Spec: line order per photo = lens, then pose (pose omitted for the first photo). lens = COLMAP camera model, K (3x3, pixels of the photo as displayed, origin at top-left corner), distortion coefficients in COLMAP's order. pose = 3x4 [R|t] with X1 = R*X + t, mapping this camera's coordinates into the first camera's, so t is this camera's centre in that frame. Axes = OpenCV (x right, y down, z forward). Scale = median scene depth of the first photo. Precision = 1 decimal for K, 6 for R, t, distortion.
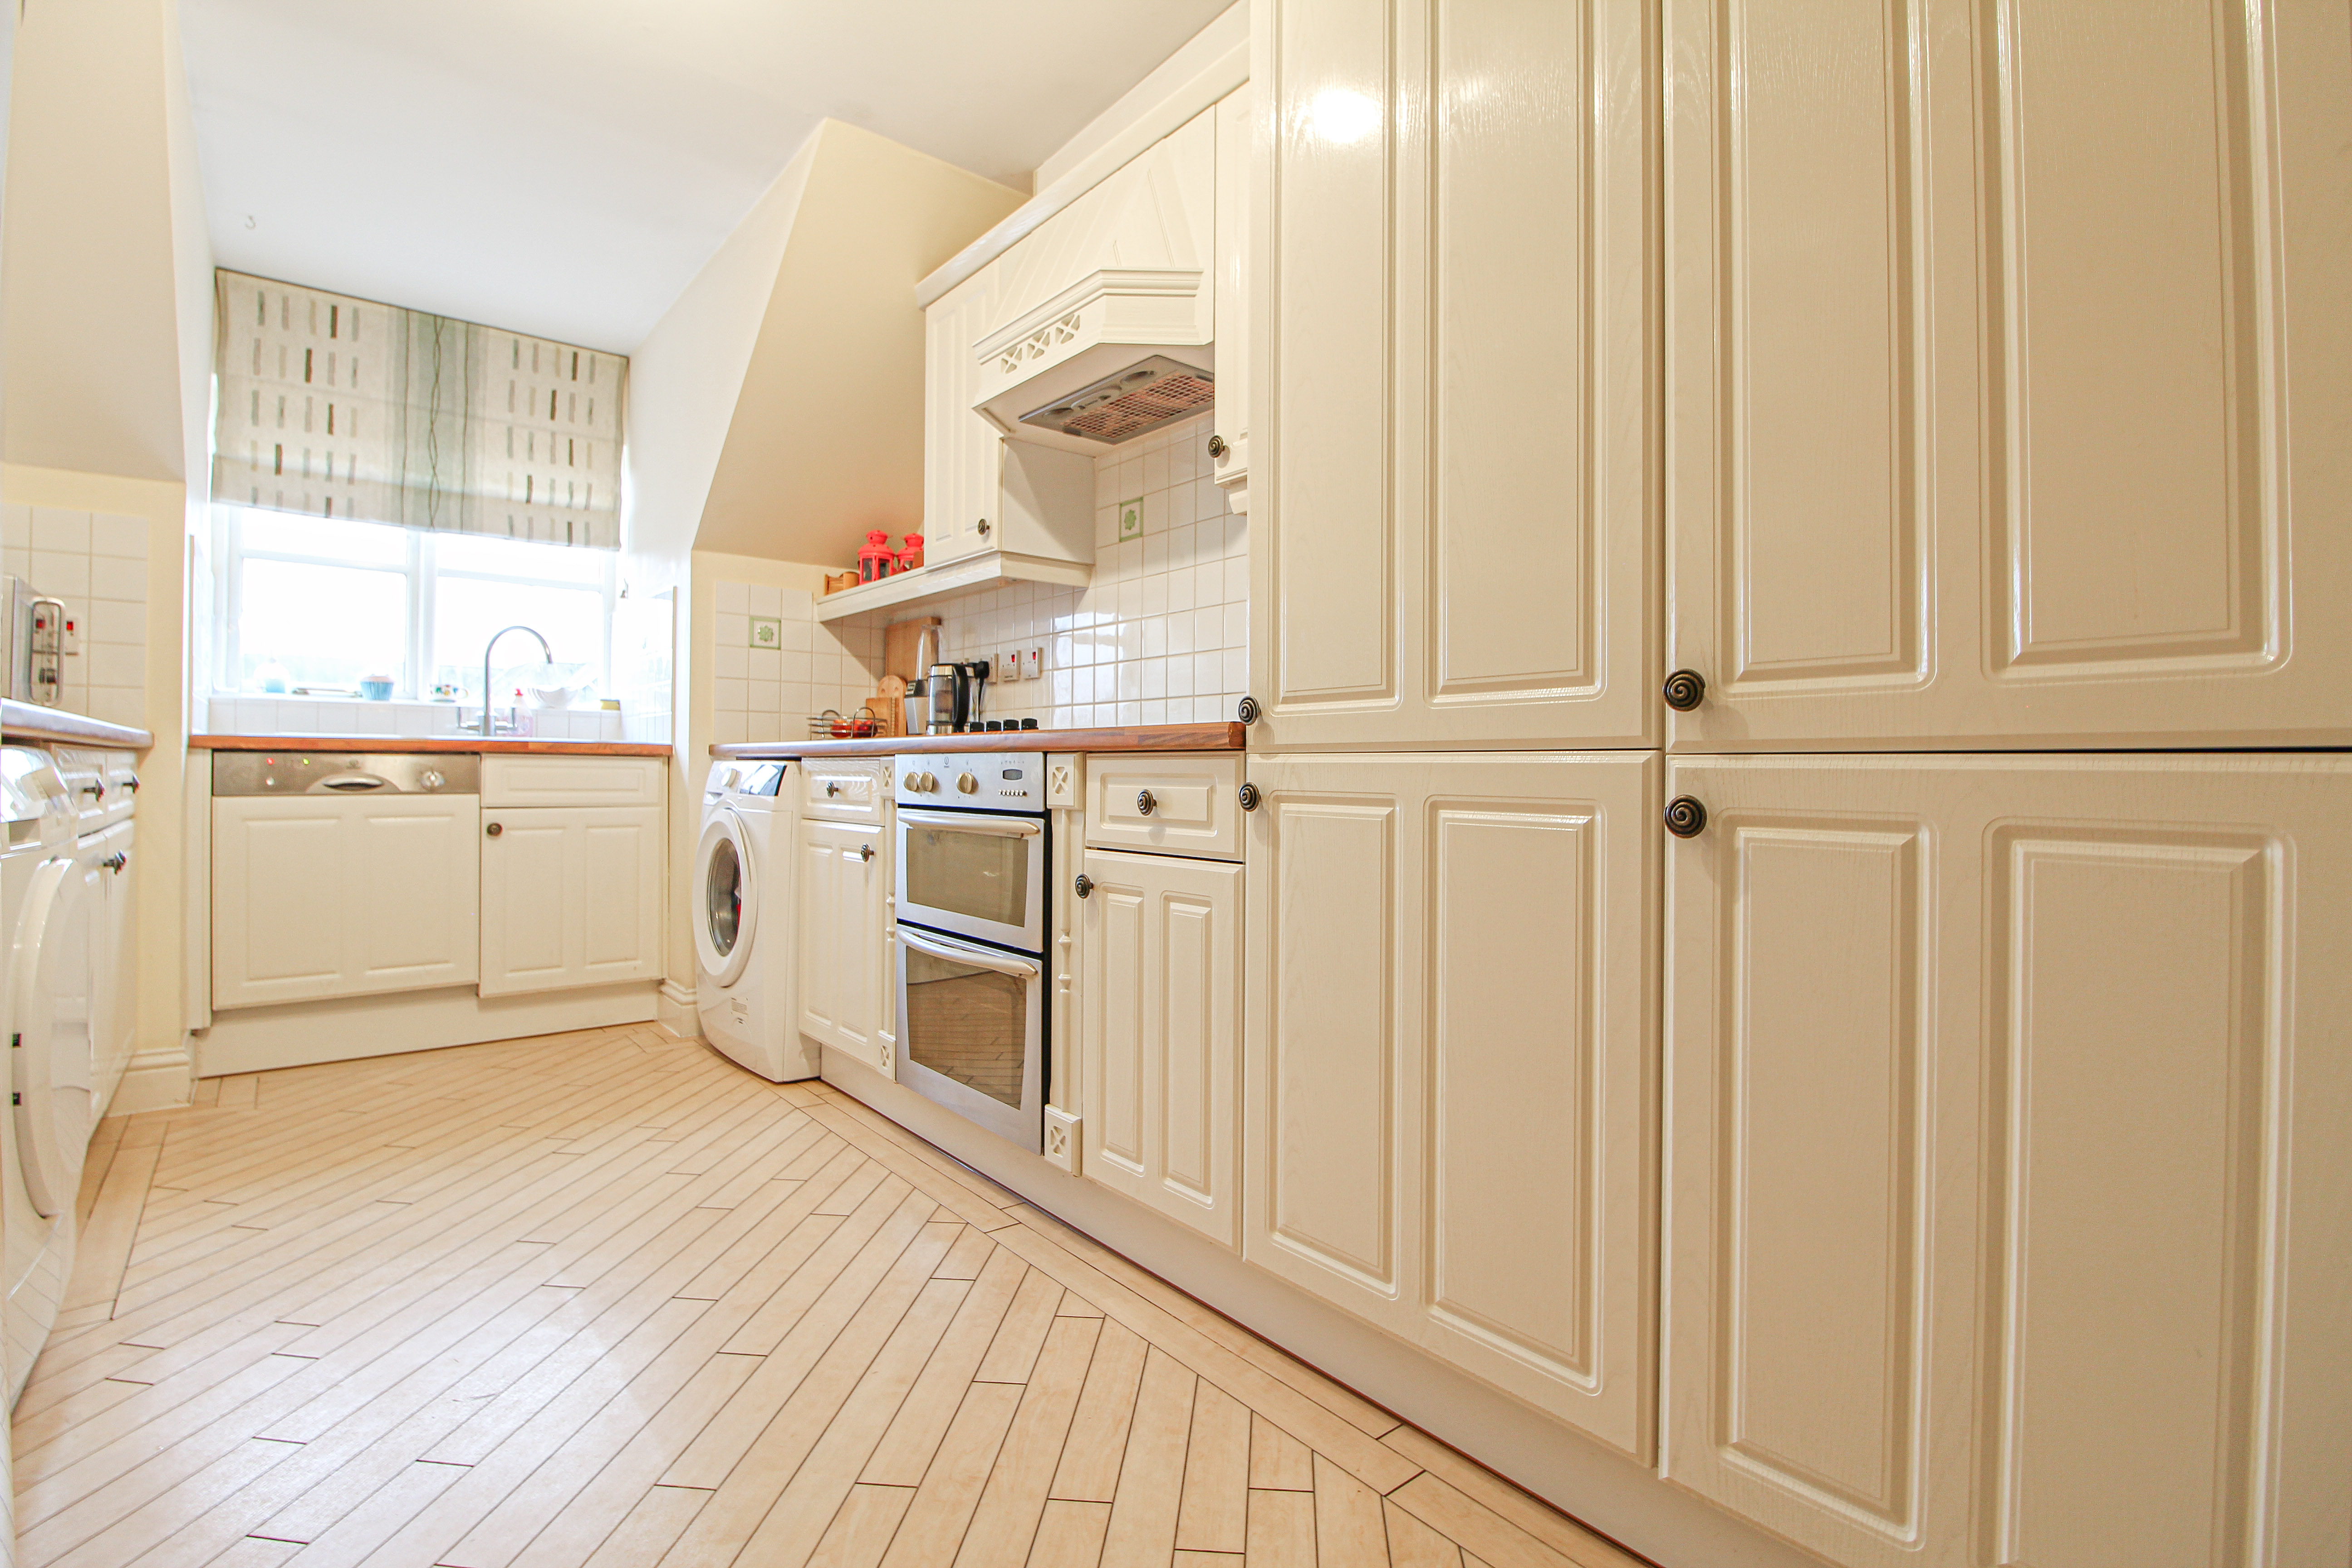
lens RADIAL K [[1079.0, 0, 1181.8], [0, 1079.0, 768.3], [0, 0, 1]] dist [-0.001426, -0.000019]
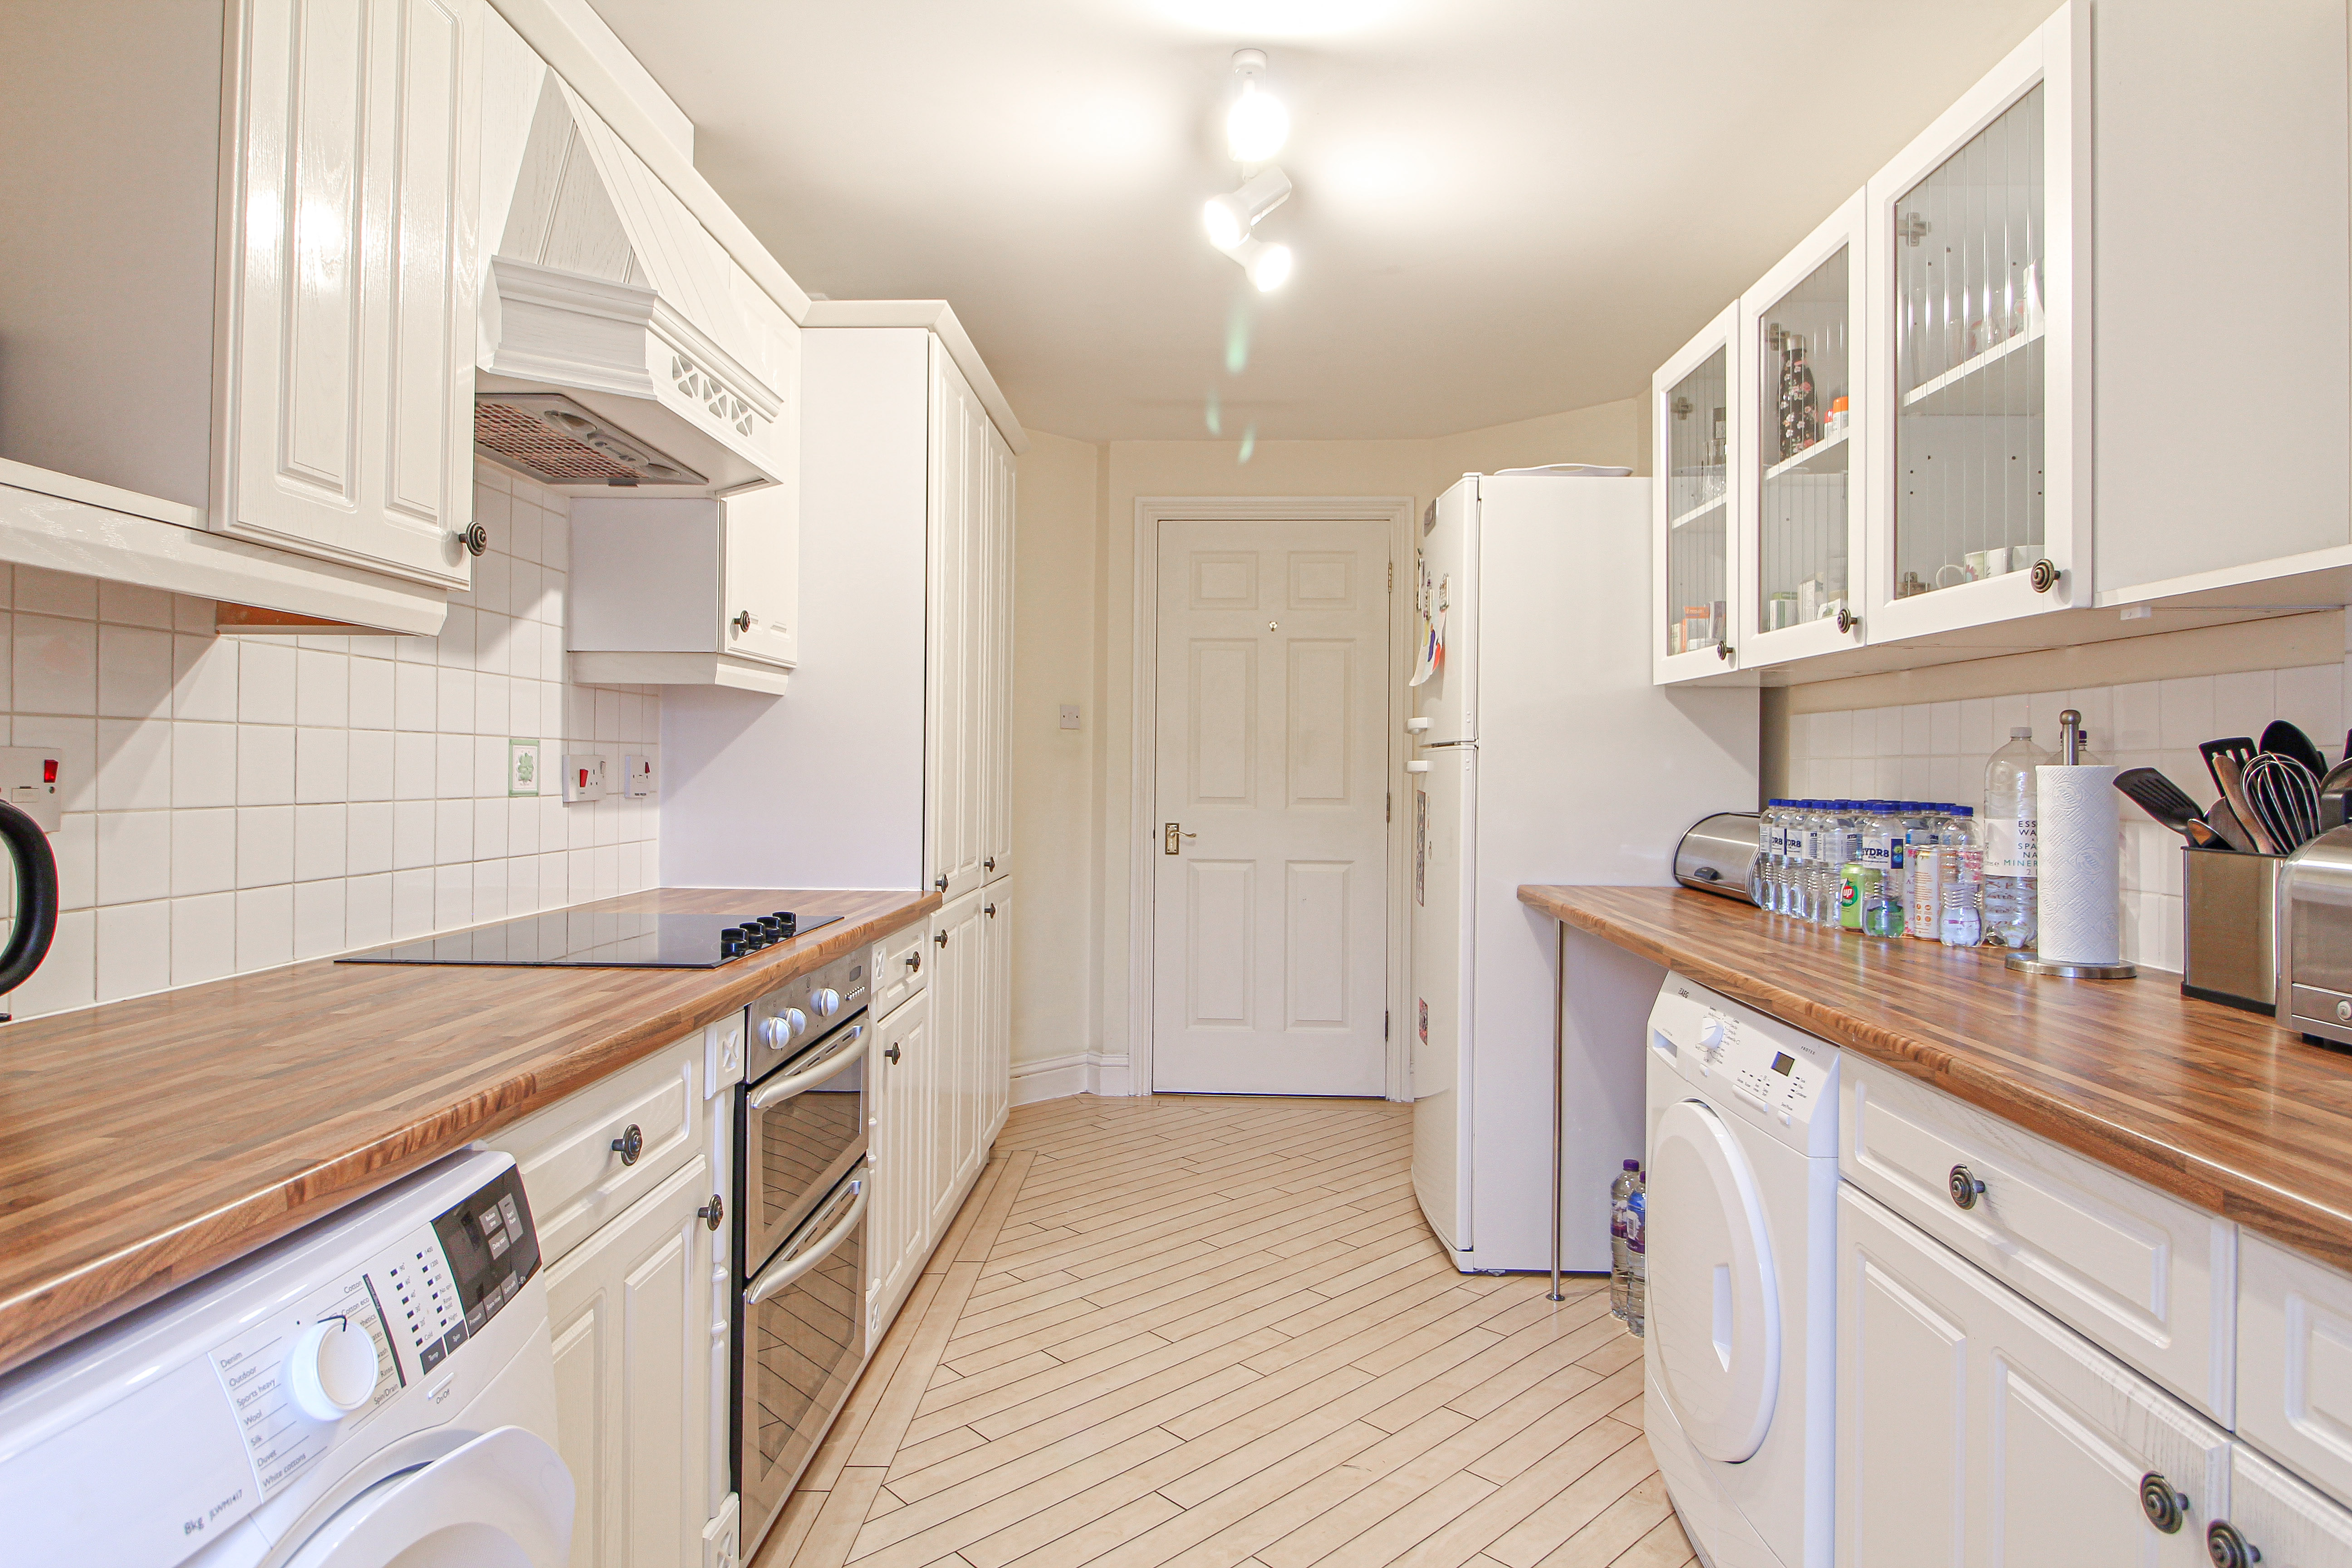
lens RADIAL K [[1397.2, 0, 1176.2], [0, 1397.2, 767.3], [0, 0, 1]] dist [0.000511, 0.000089]
pose [[-0.748949, -0.017115, 0.662406, -1.502634], [-0.013127, 0.999853, 0.010992, -0.242165], [-0.662497, -0.000463, -0.749064, 2.265099]]
